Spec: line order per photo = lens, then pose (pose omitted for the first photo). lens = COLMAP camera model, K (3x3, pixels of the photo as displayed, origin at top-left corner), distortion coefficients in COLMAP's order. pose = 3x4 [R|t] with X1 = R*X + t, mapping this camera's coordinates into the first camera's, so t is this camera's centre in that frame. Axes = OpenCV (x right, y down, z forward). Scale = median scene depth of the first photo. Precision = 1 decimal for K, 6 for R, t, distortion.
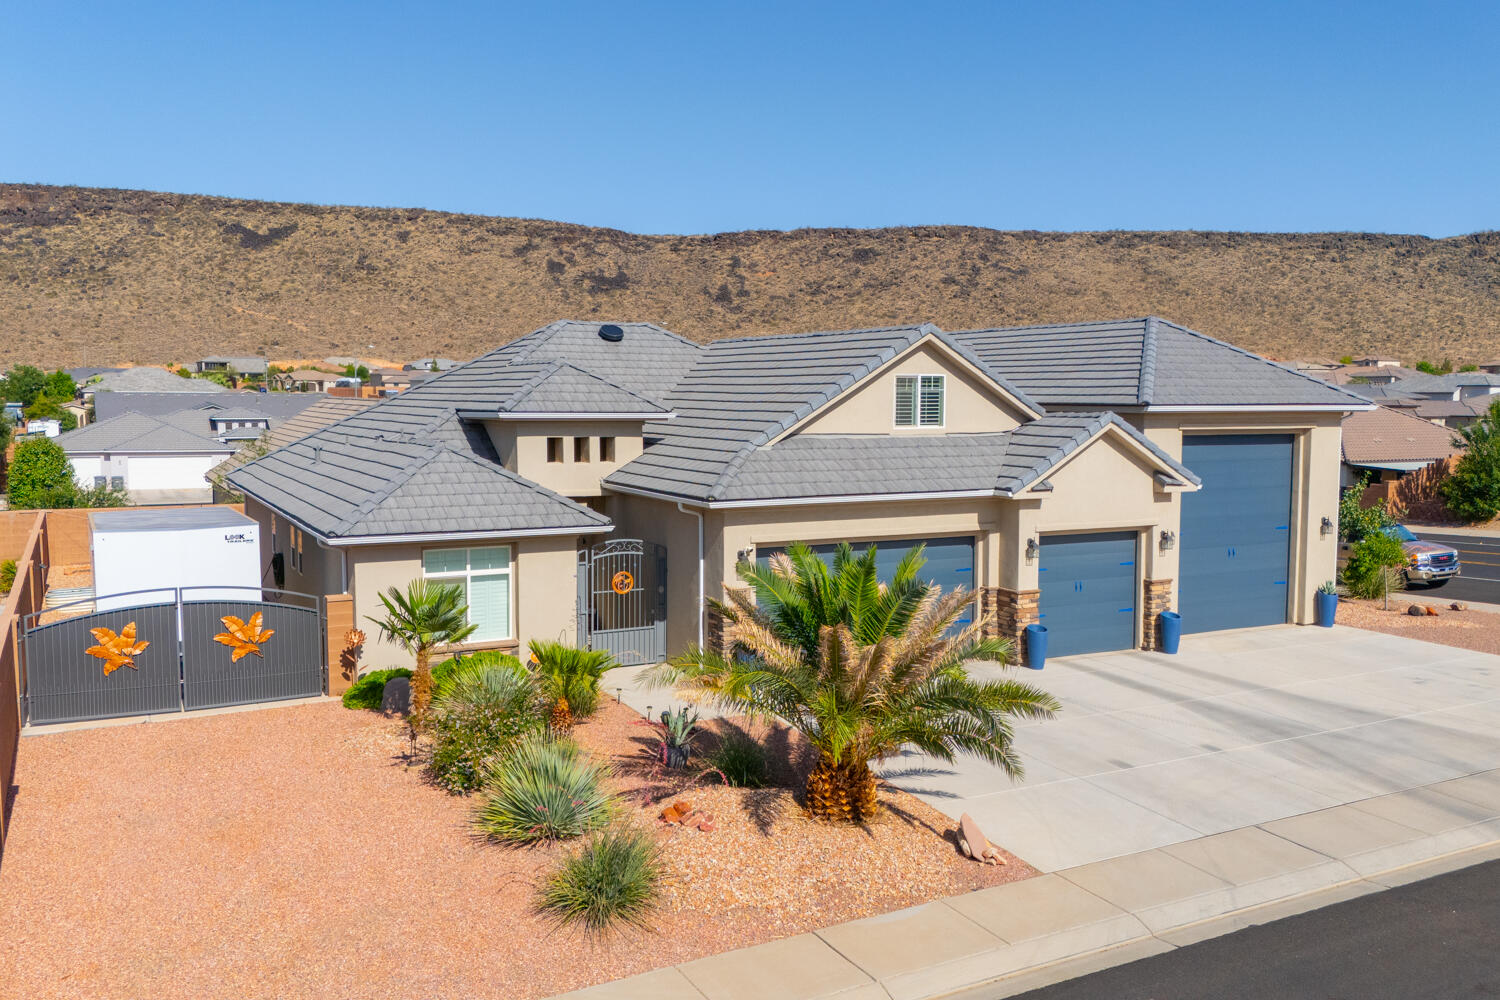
lens RADIAL K [[1267.1, 0, 779.3], [0, 1267.1, 501.5], [0, 0, 1]] dist [0.071553, -0.051889]
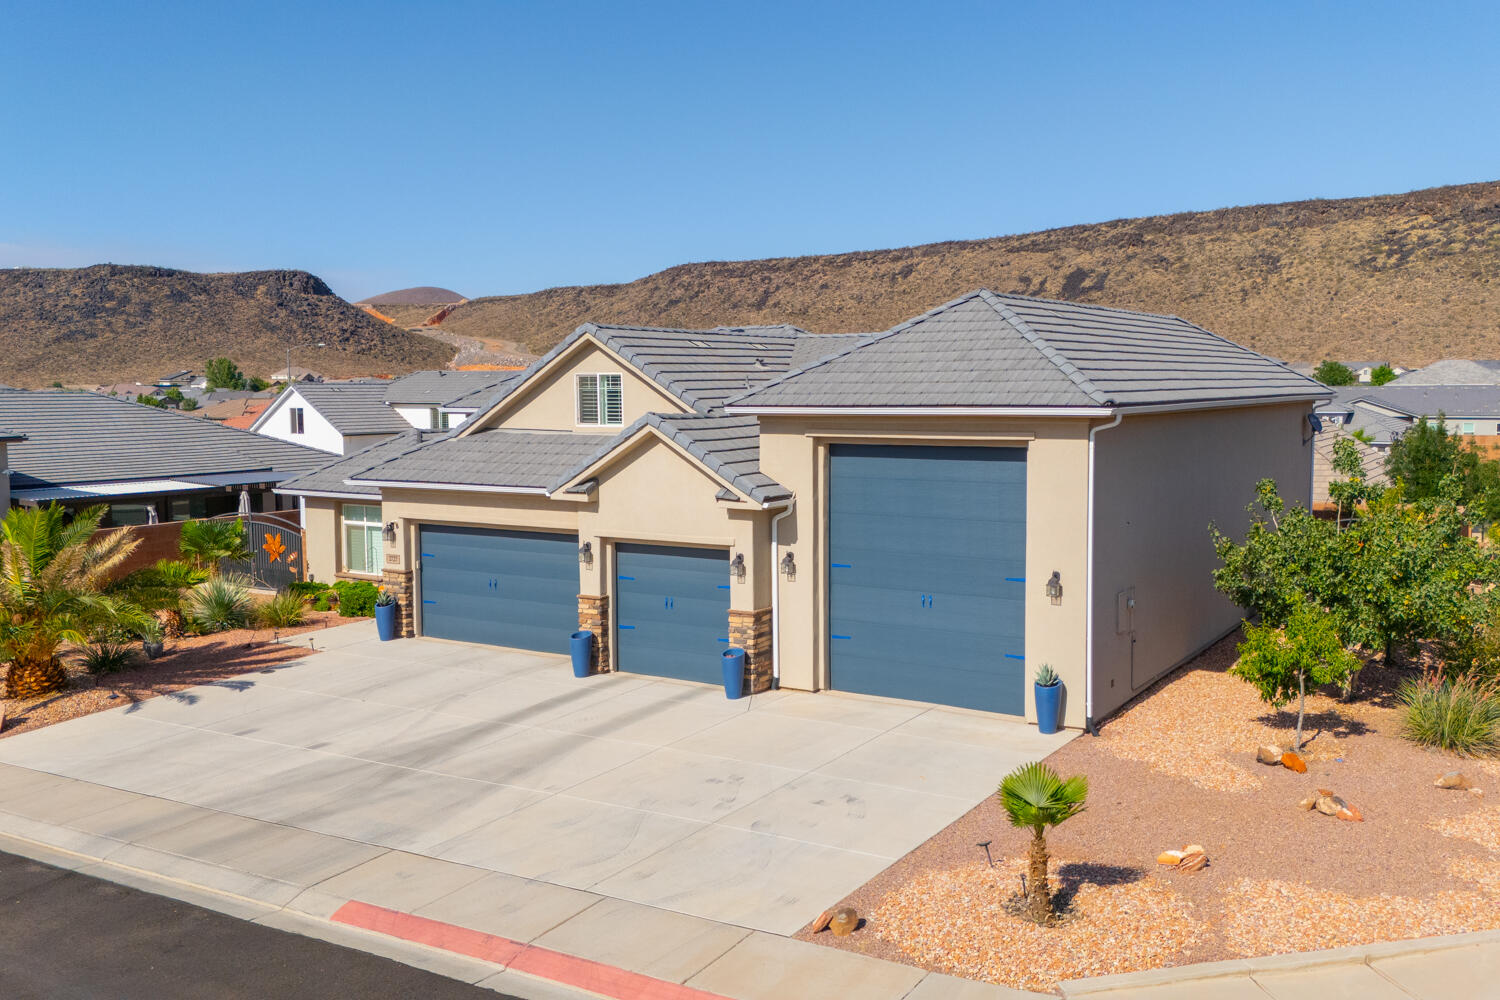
lens RADIAL K [[1267.1, 0, 799.2], [0, 1267.1, 501.4], [0, 0, 1]] dist [0.071553, -0.051889]
pose [[0.513979, 0.069120, -0.855013, 1.032017], [-0.064153, 0.997054, 0.042038, -0.049256], [0.855400, 0.033245, 0.516899, 0.594670]]
